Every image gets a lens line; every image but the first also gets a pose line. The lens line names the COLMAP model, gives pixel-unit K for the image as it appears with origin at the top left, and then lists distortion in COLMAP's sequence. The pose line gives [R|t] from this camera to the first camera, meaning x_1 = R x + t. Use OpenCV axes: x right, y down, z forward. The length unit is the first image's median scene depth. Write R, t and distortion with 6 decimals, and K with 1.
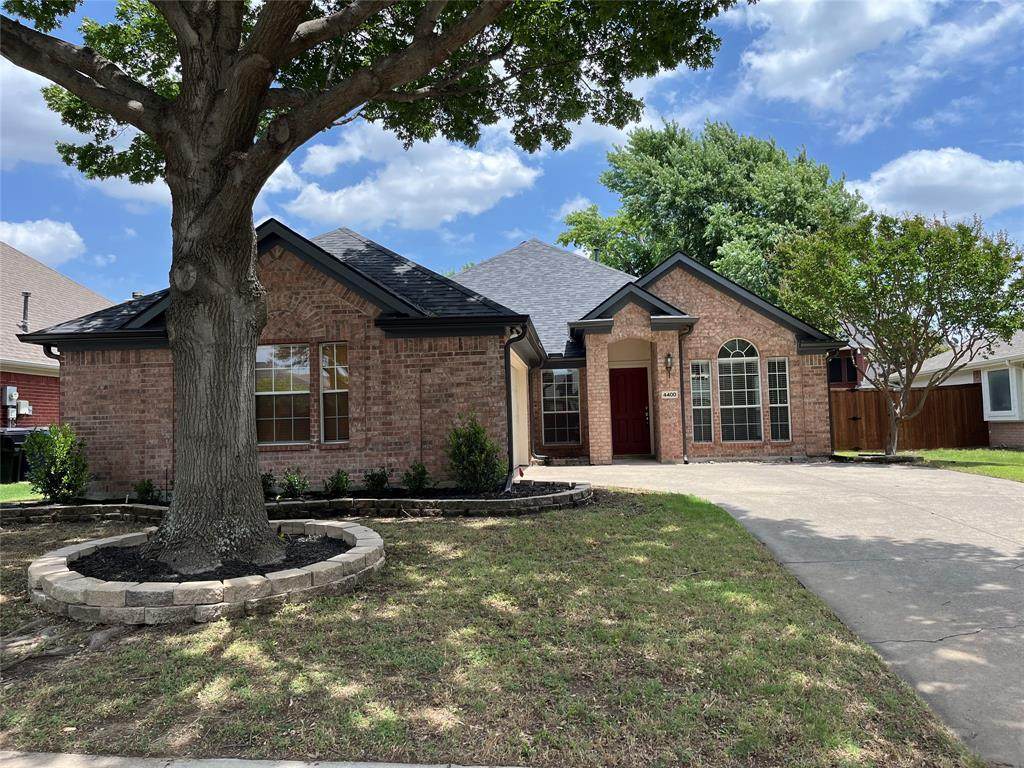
lens RADIAL K [[770.6, 0, 512.5], [0, 770.6, 379.4], [0, 0, 1]] dist [0.062103, -0.008528]
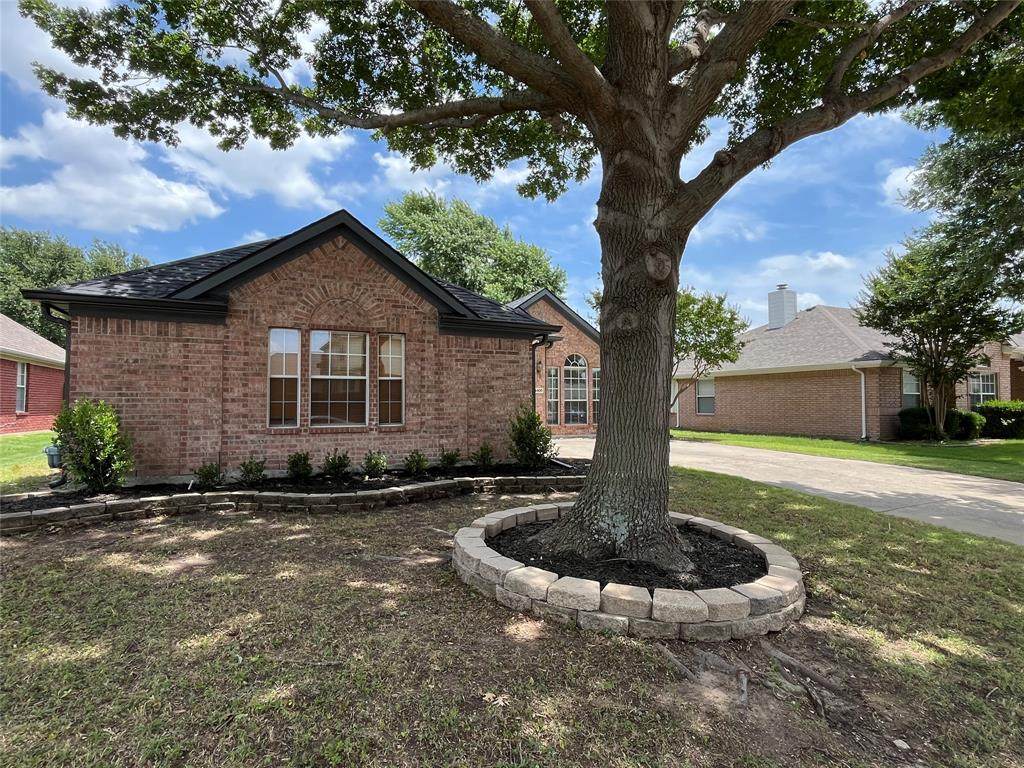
lens RADIAL K [[543.5, 0, 512.2], [0, 543.5, 385.3], [0, 0, 1]] dist [0.028300, 0.003863]
pose [[0.875679, 0.044494, 0.480840, -0.449819], [-0.053672, 0.998544, 0.005345, 0.011751], [-0.479902, -0.030488, 0.876792, 0.242717]]
